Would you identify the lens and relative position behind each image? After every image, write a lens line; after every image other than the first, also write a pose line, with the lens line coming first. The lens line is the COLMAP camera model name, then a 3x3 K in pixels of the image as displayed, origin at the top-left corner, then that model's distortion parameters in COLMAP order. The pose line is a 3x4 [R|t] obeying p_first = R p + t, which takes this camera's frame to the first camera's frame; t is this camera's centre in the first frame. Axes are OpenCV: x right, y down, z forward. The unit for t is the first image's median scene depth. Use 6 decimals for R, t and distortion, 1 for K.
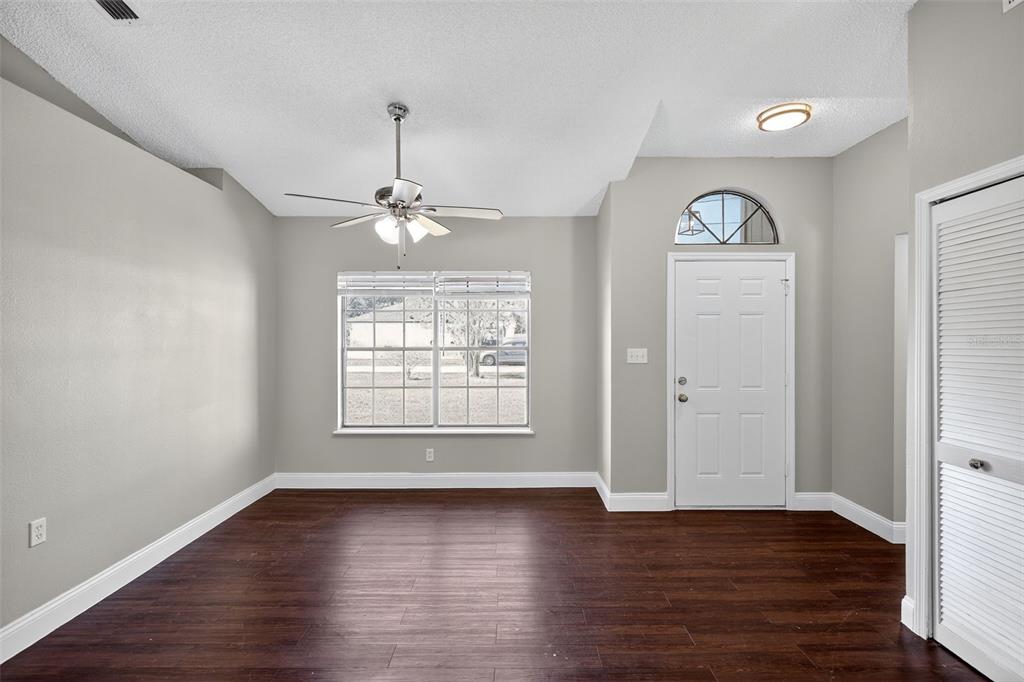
lens RADIAL K [[467.6, 0, 514.4], [0, 467.6, 339.9], [0, 0, 1]] dist [0.012125, -0.000254]
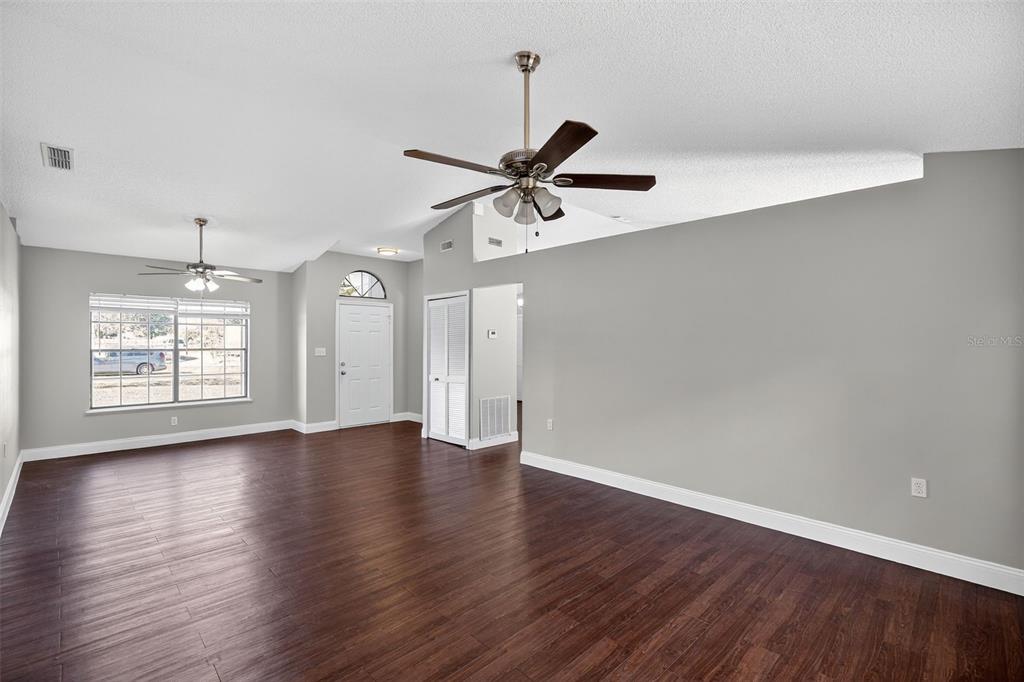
lens RADIAL K [[467.6, 0, 510.6], [0, 467.6, 345.7], [0, 0, 1]] dist [0.012125, -0.000254]
pose [[0.721162, -0.002023, 0.692763, -0.506189], [-0.000282, 0.999995, 0.003214, 0.001952], [-0.692766, -0.002513, 0.721158, -0.927425]]
